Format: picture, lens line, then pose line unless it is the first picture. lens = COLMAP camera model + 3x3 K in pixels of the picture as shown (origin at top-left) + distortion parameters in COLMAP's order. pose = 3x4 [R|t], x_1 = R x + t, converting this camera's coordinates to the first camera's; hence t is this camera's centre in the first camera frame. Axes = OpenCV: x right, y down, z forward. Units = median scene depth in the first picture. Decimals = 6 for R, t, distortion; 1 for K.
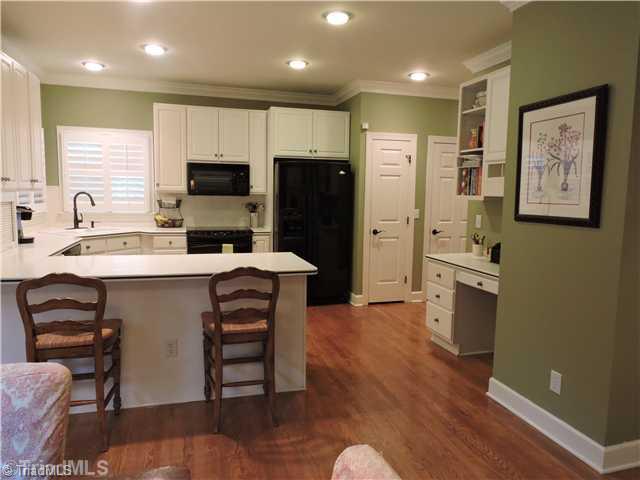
lens RADIAL K [[454.2, 0, 320.0], [0, 454.2, 240.0], [0, 0, 1]] dist [-0.001976, -0.004509]
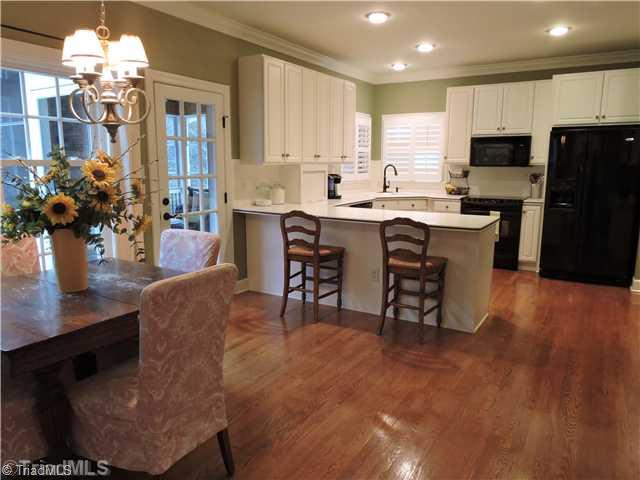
lens RADIAL K [[454.2, 0, 320.0], [0, 454.2, 240.0], [0, 0, 1]] dist [-0.001976, -0.004509]
pose [[0.670133, 0.109035, -0.734188, 0.319188], [-0.069158, 0.994021, 0.084499, 0.013961], [0.739012, -0.005851, 0.673667, -0.038924]]
